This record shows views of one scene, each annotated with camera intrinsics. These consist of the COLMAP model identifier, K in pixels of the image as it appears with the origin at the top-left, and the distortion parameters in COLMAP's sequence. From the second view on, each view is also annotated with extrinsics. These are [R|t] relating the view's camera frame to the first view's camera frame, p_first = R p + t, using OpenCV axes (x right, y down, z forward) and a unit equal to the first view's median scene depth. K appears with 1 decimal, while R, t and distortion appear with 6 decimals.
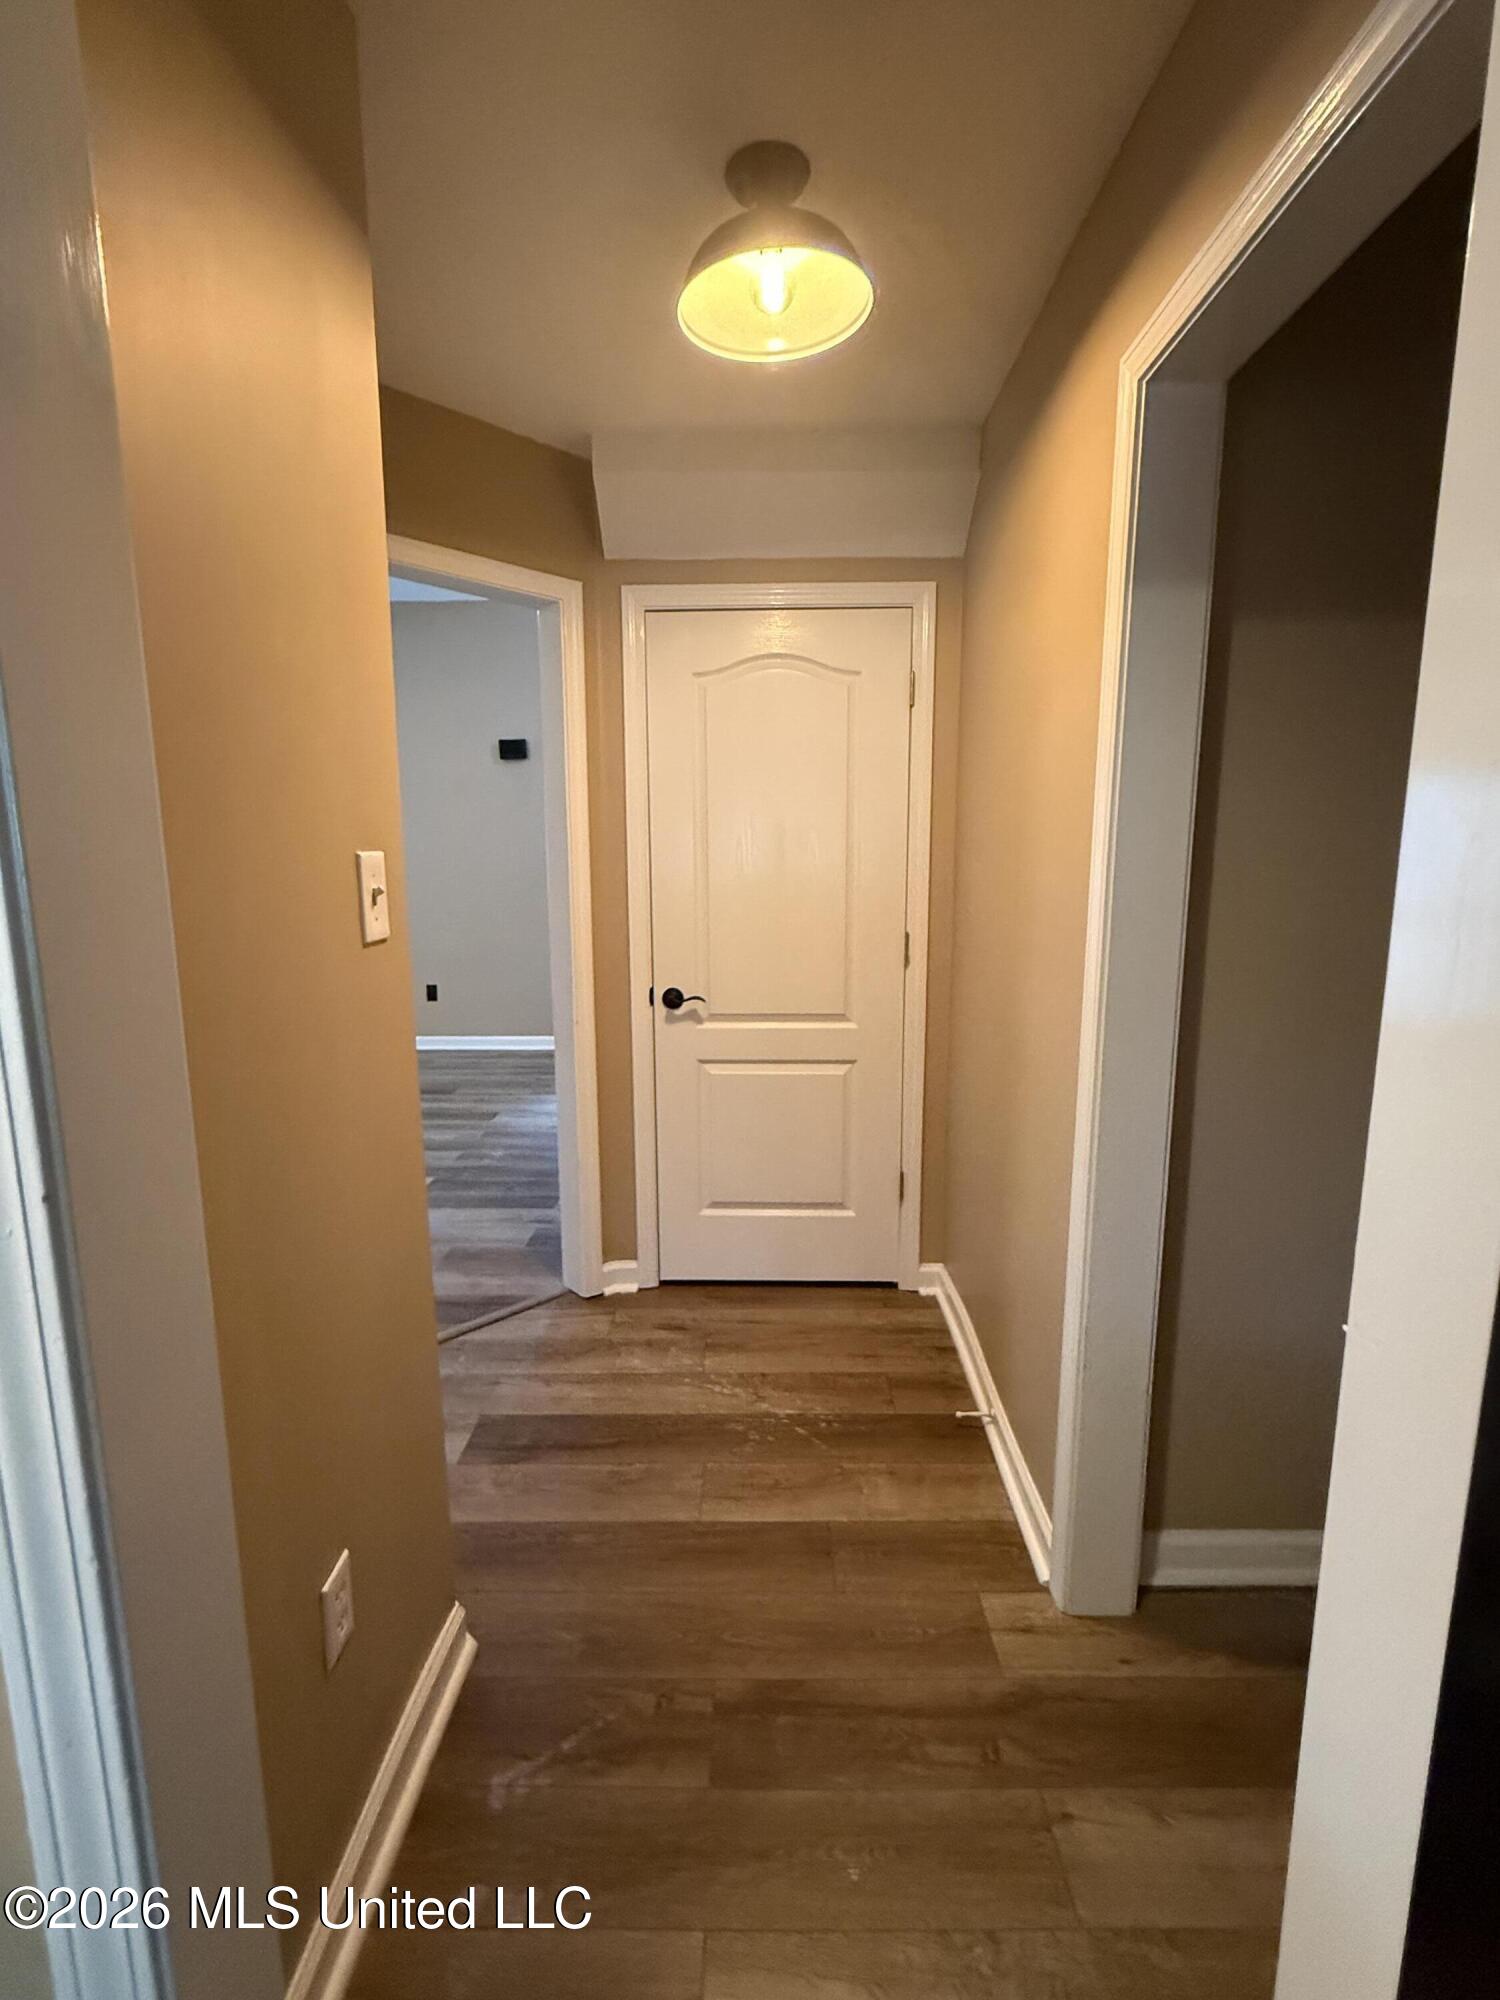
lens RADIAL K [[899.8, 0, 752.2], [0, 899.8, 1000.9], [0, 0, 1]] dist [-0.002188, 0.001061]
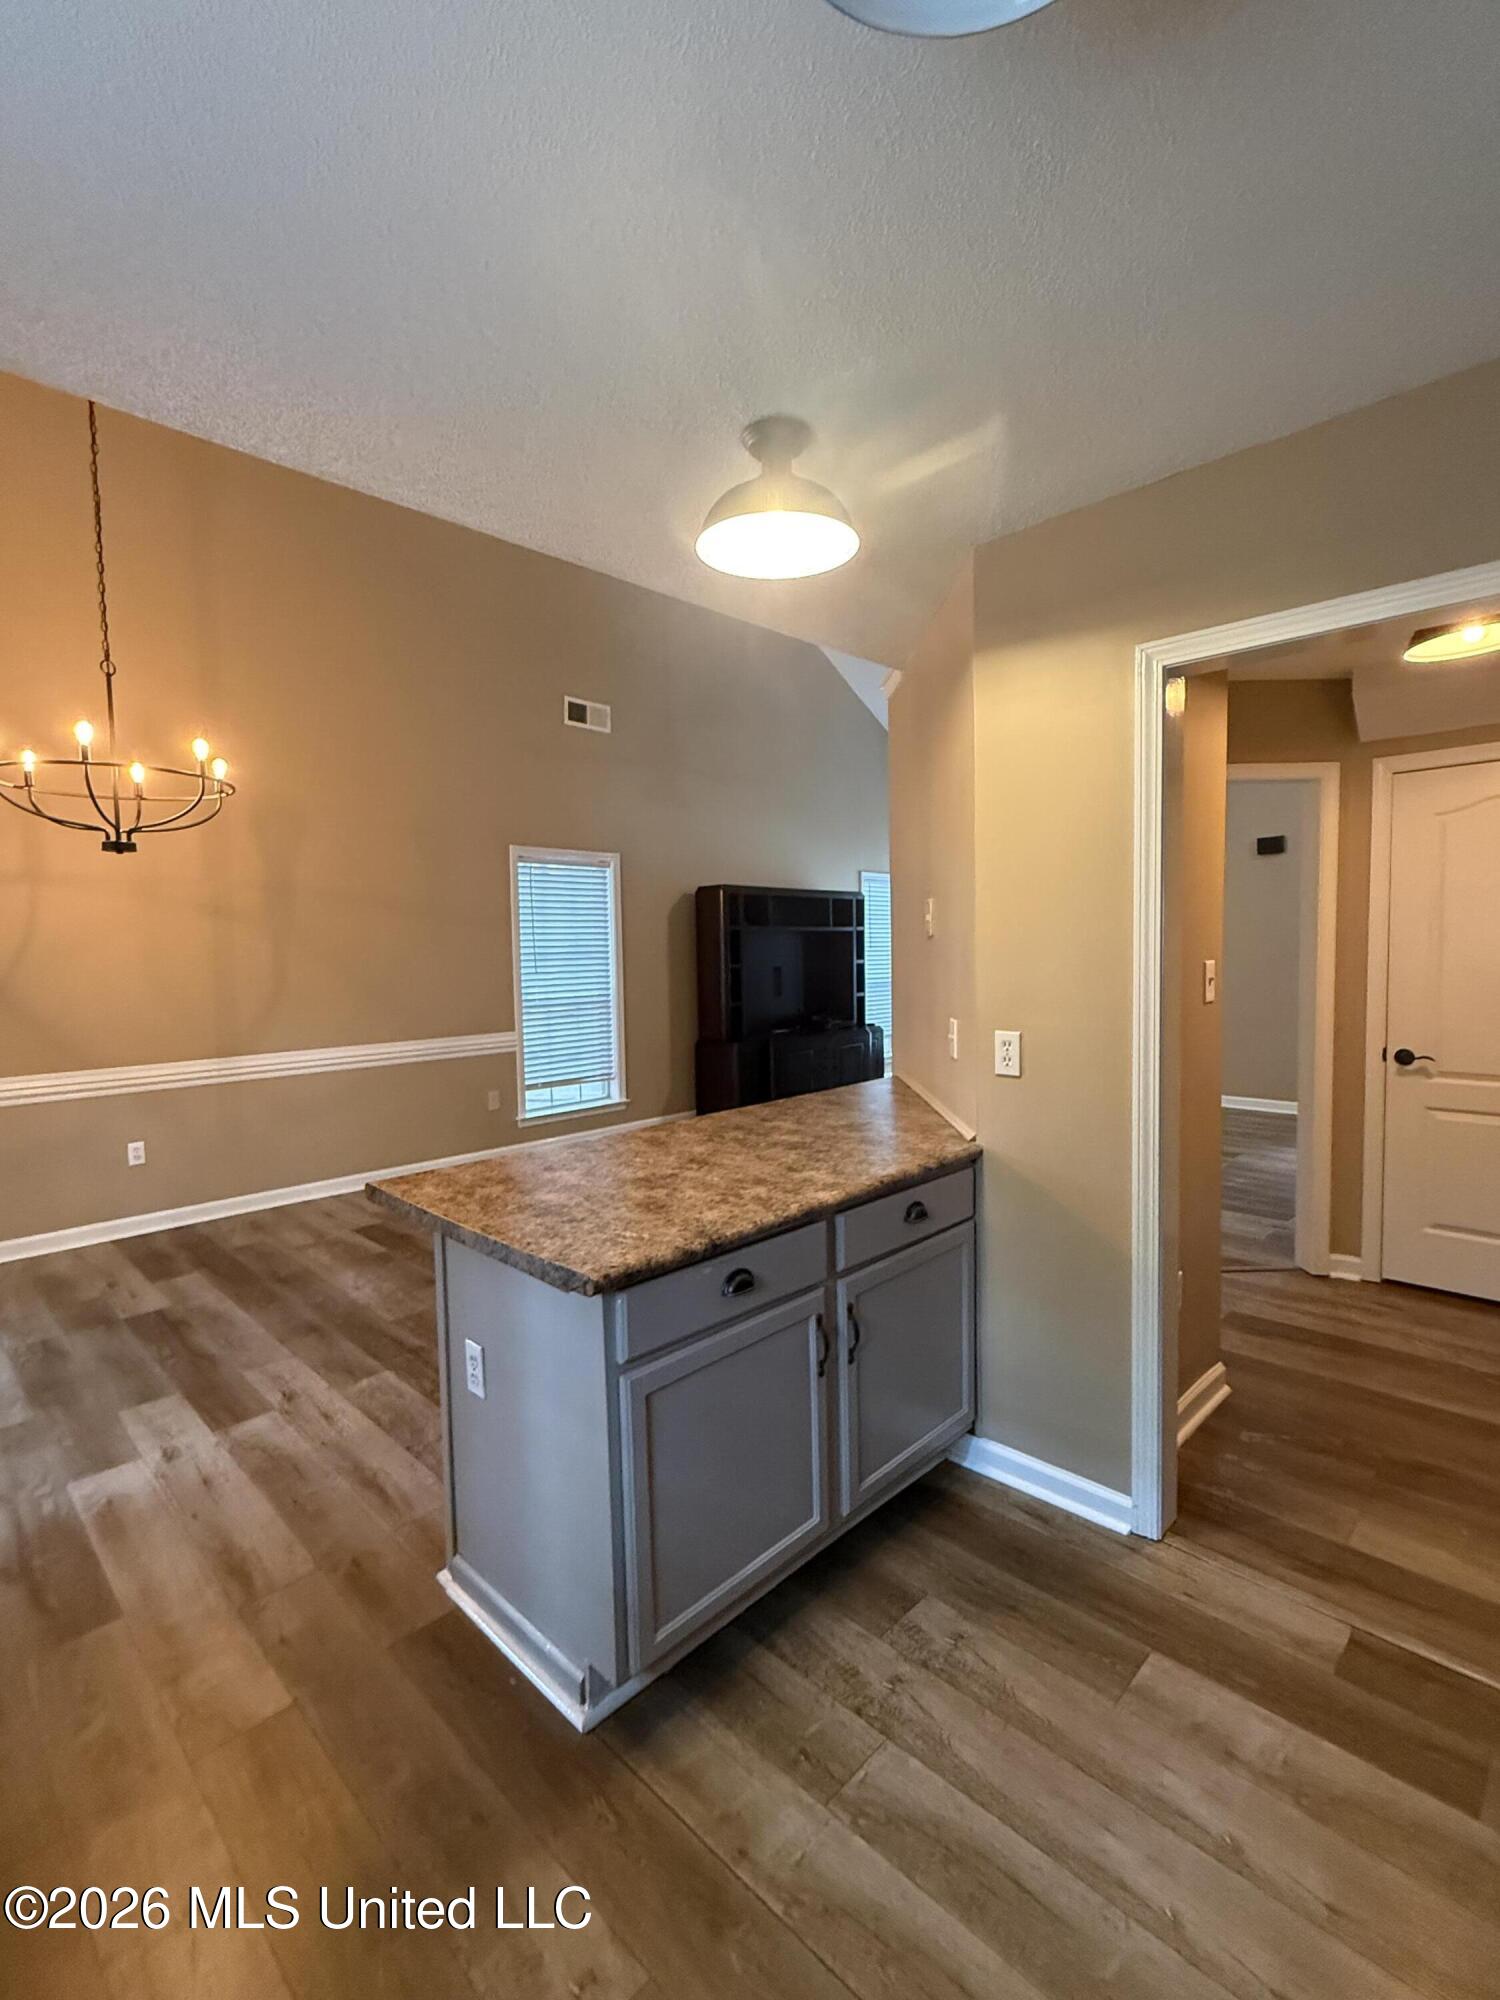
lens RADIAL K [[899.8, 0, 751.4], [0, 899.8, 1003.3], [0, 0, 1]] dist [-0.002188, 0.001061]
pose [[0.719849, 0.032198, -0.693383, 0.132366], [-0.086198, 0.995338, -0.043269, 0.057914], [0.688757, 0.090915, 0.719269, -0.600454]]
